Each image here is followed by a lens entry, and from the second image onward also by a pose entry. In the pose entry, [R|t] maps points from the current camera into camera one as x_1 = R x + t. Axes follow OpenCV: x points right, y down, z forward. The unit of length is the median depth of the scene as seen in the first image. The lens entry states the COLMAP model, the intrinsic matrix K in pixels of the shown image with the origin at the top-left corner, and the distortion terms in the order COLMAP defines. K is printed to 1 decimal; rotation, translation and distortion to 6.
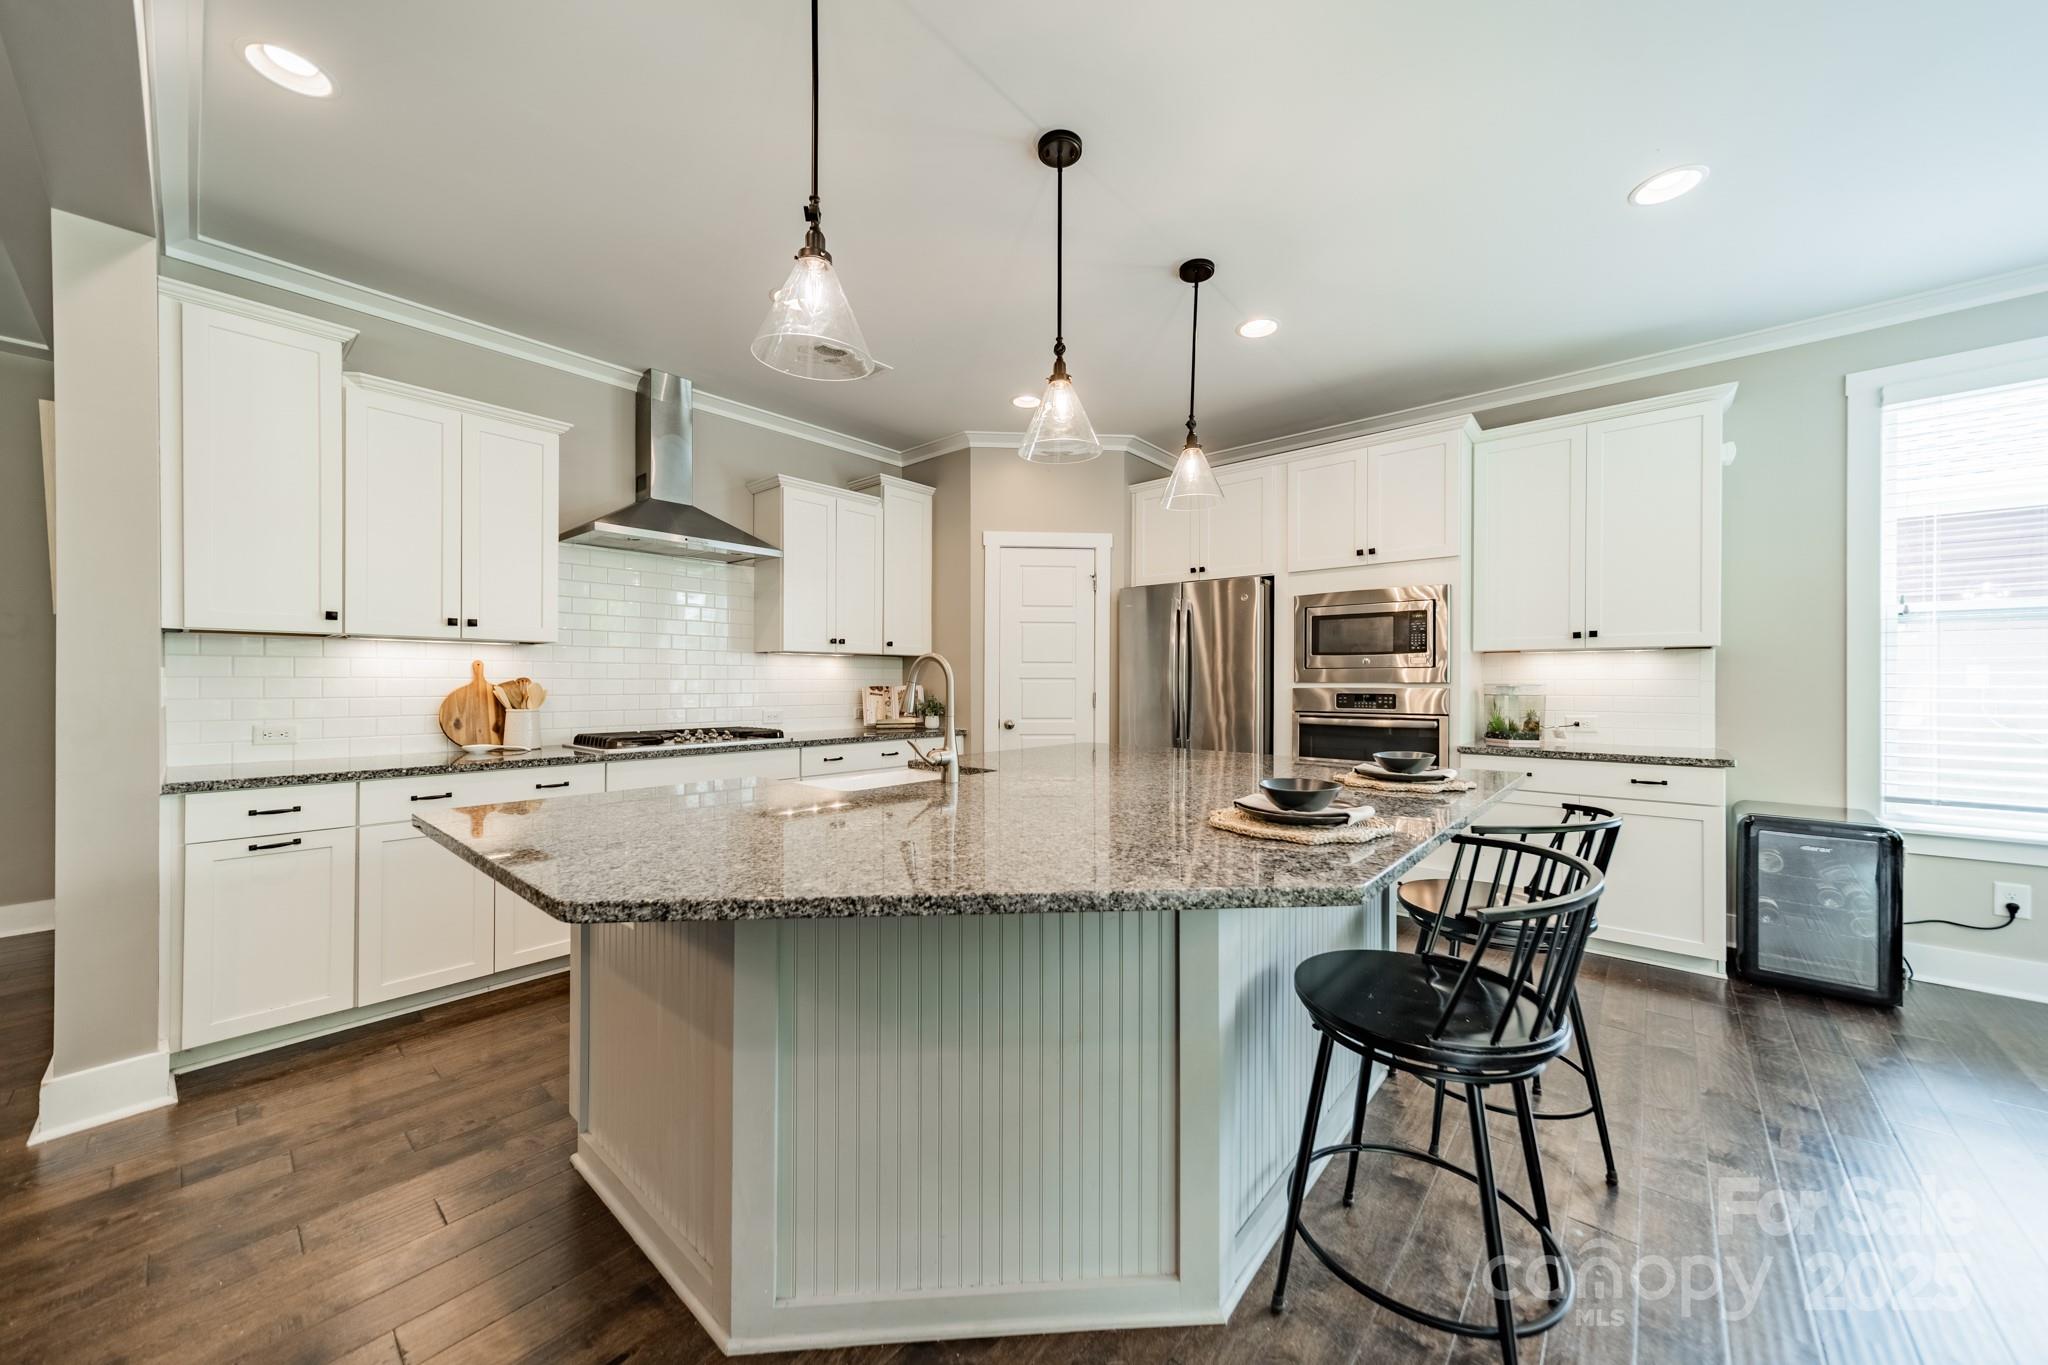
lens RADIAL K [[723.5, 0, 1028.6], [0, 723.5, 680.9], [0, 0, 1]] dist [0.007849, -0.000056]
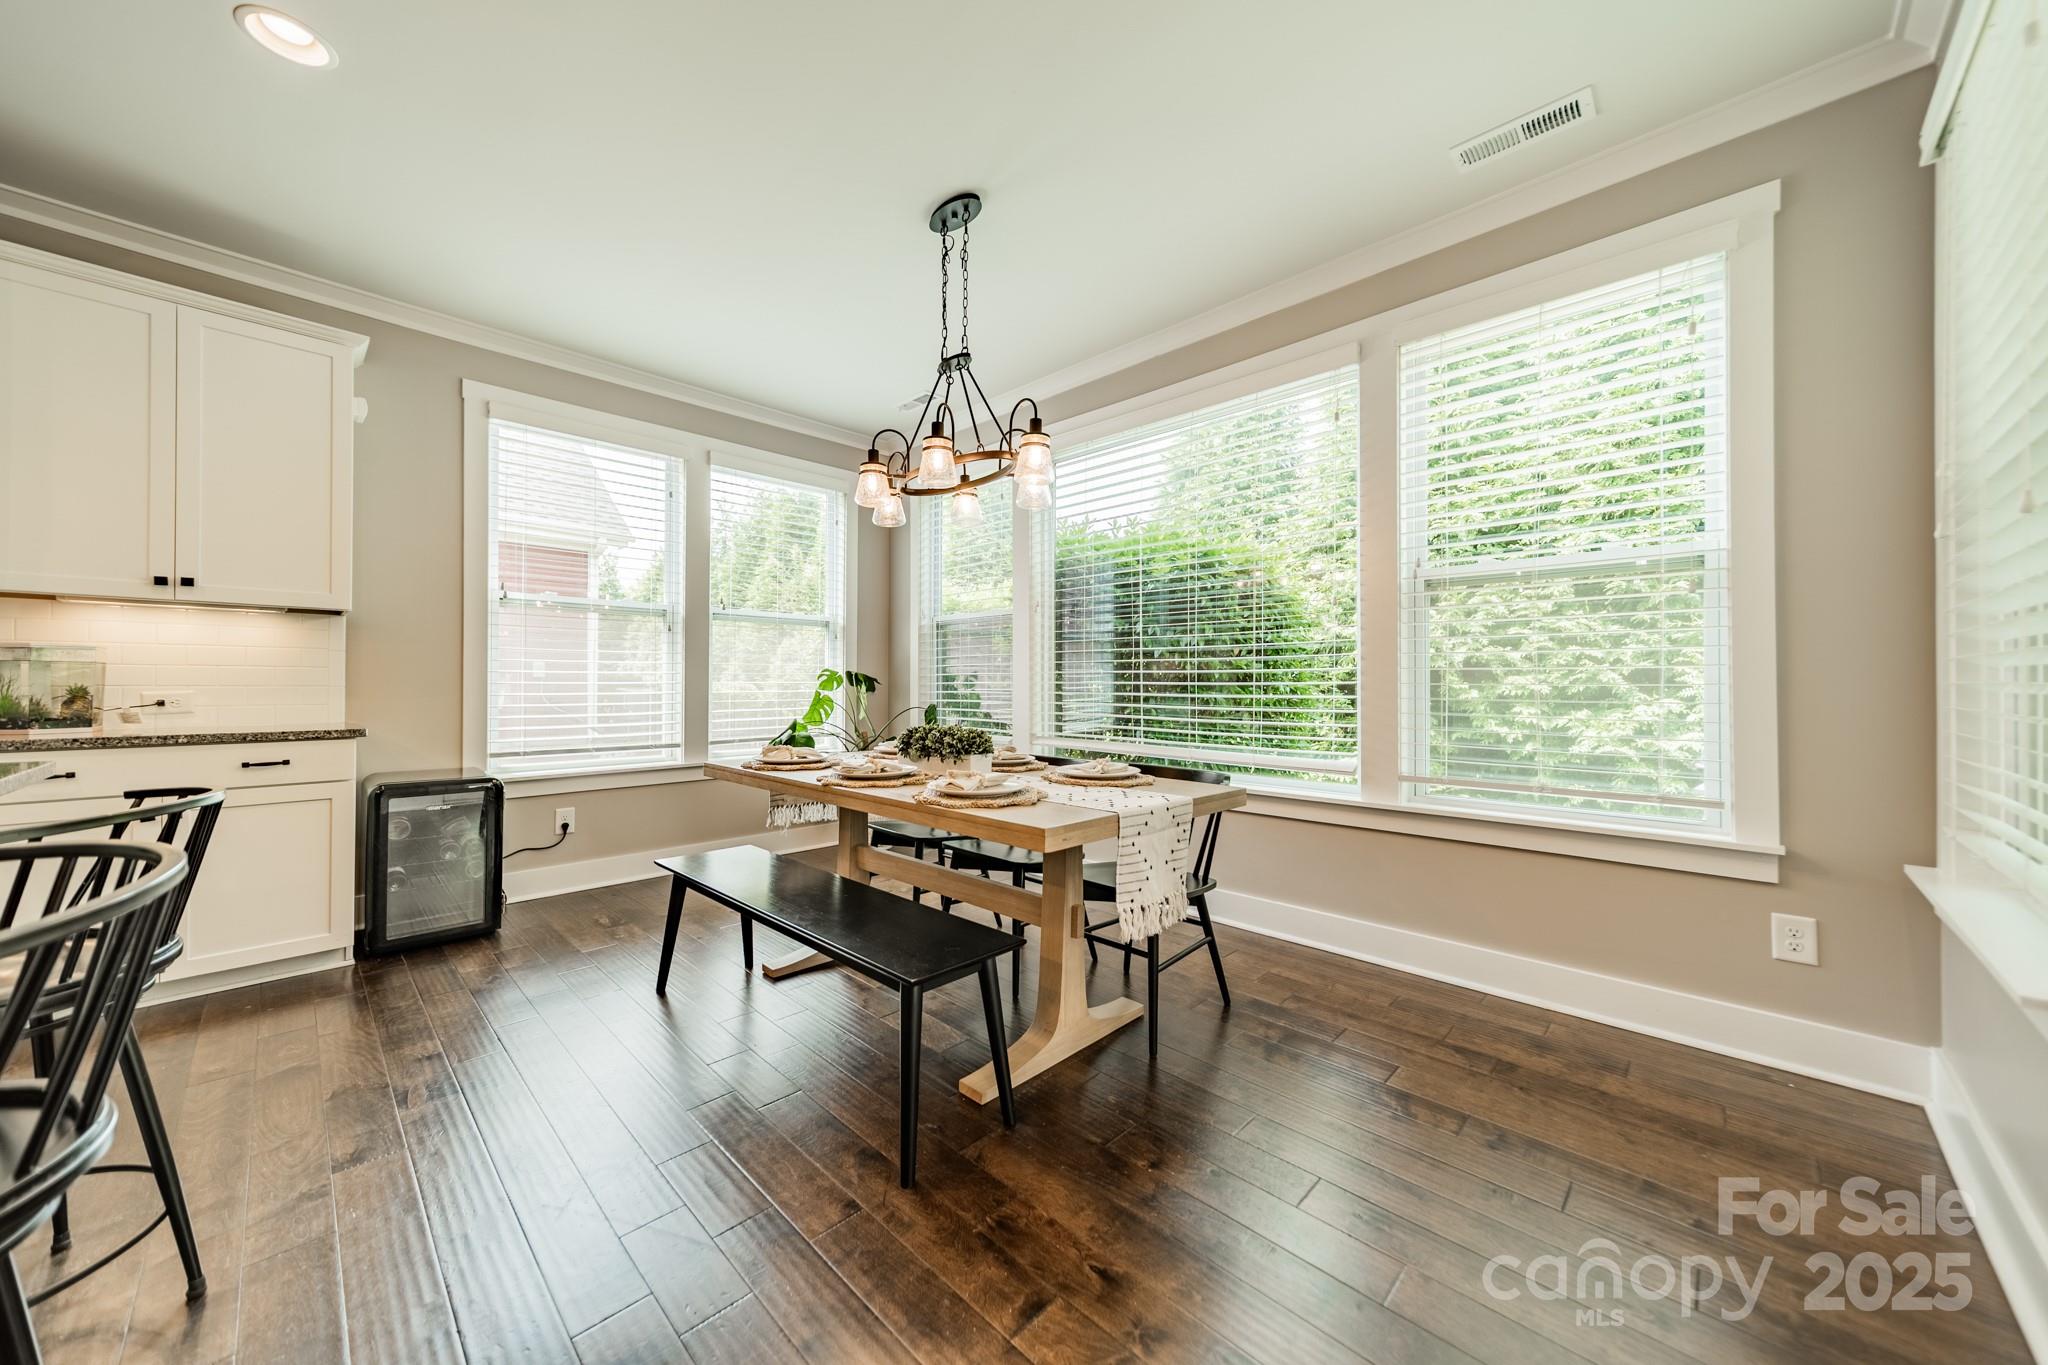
lens RADIAL K [[723.5, 0, 1028.6], [0, 723.5, 680.9], [0, 0, 1]] dist [0.007849, -0.000056]
pose [[0.058339, 0.004832, 0.998285, 0.065140], [-0.004640, 0.999979, -0.004569, 0.042585], [-0.998286, -0.004365, 0.058360, 0.075786]]
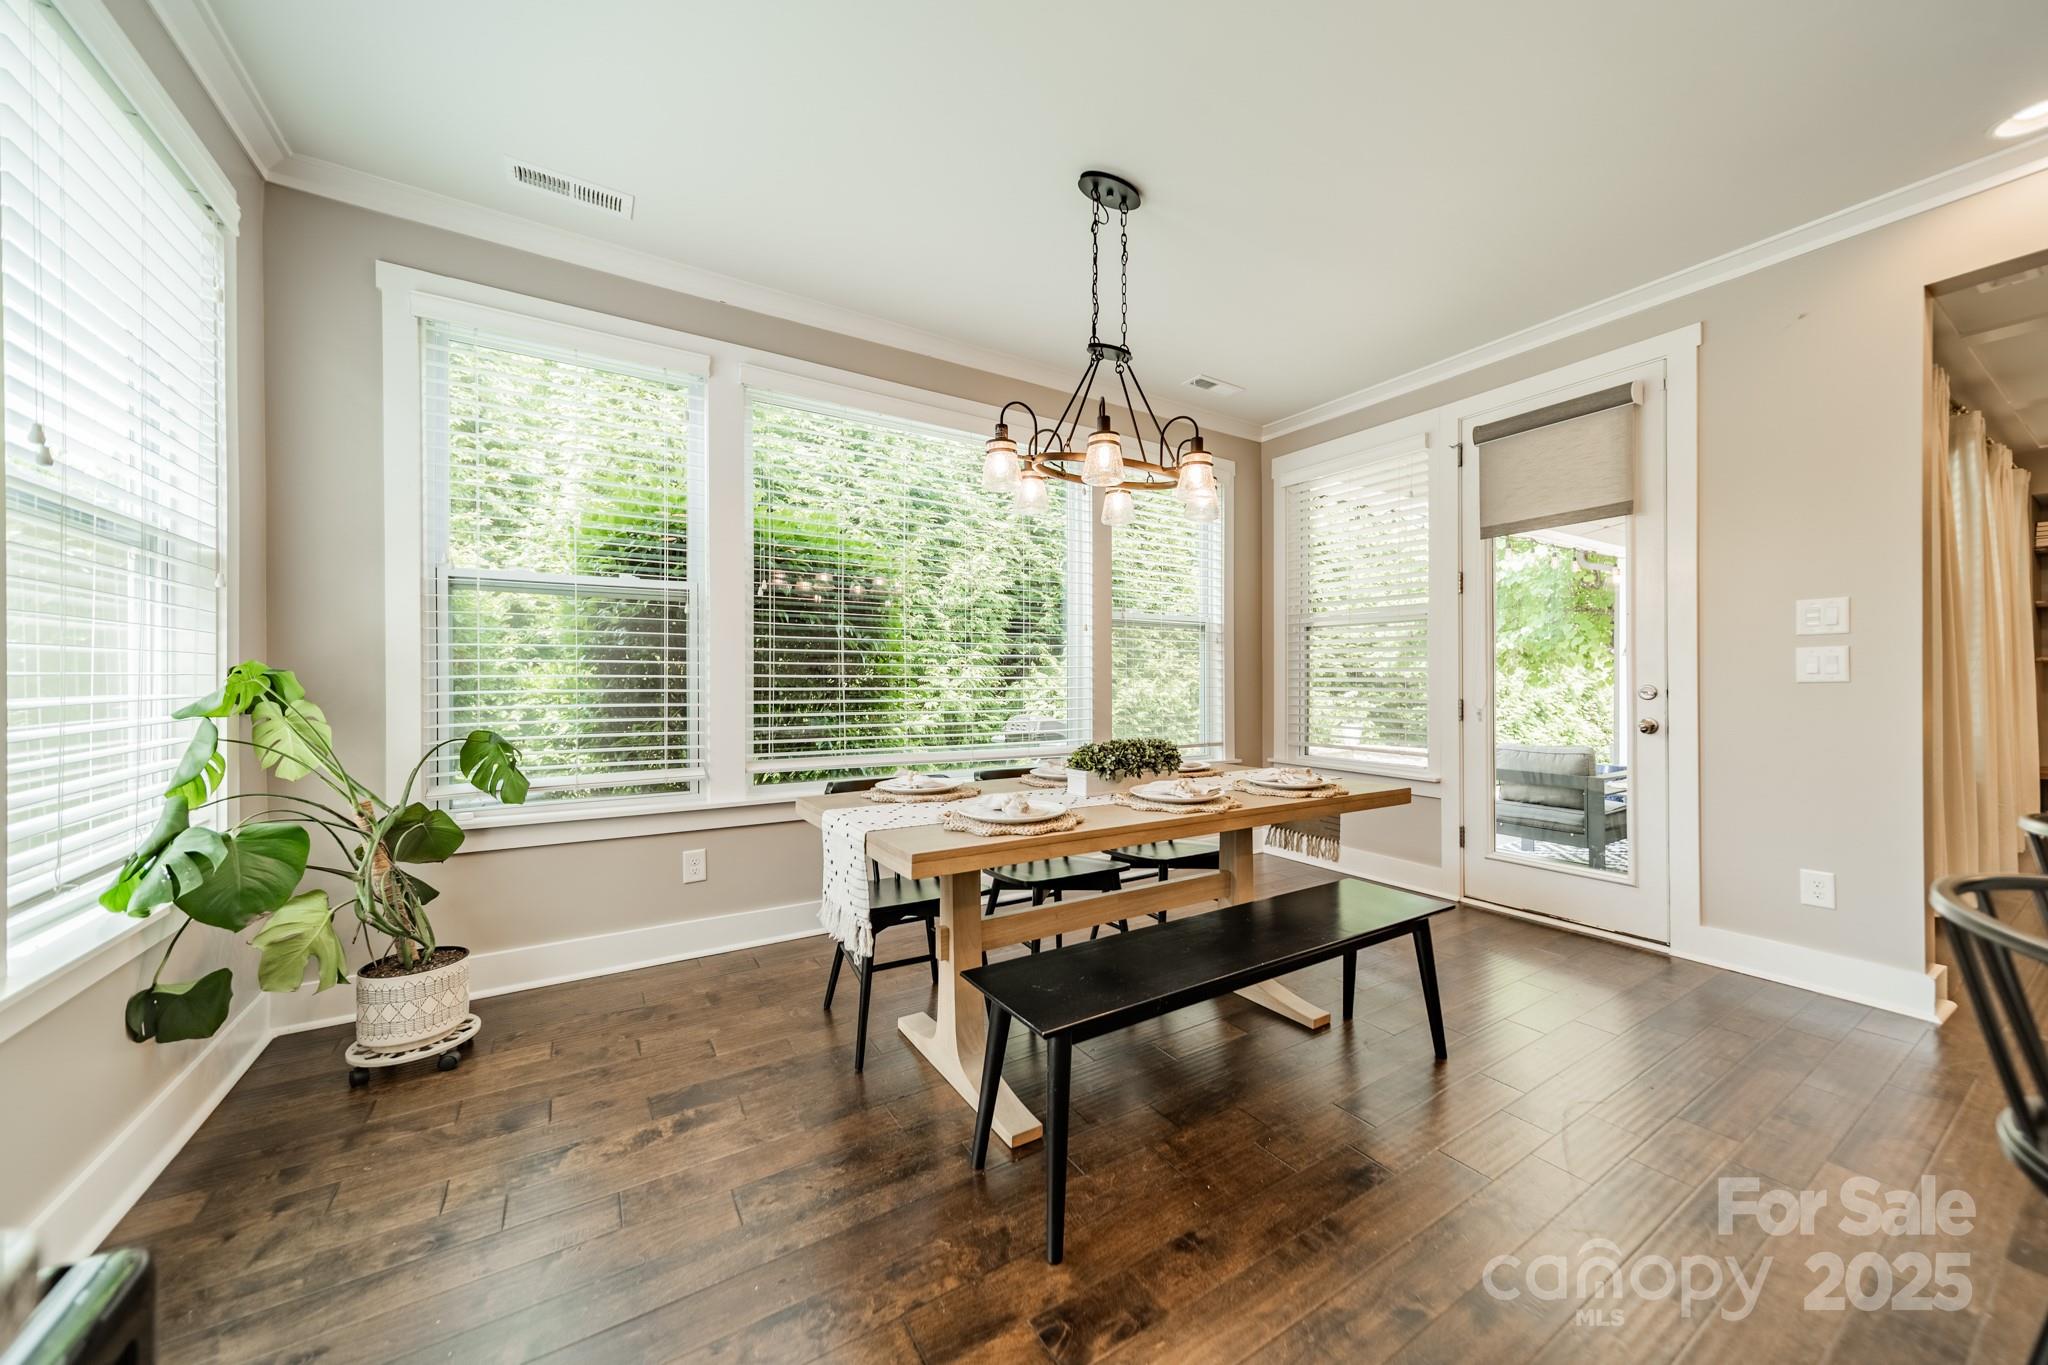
lens RADIAL K [[723.5, 0, 1028.6], [0, 723.5, 680.9], [0, 0, 1]] dist [0.007849, -0.000056]
pose [[-0.956036, 0.001122, 0.293249, 0.739666], [-0.000085, 0.999992, -0.004102, 0.030422], [-0.293251, -0.003947, -0.956027, 0.969370]]
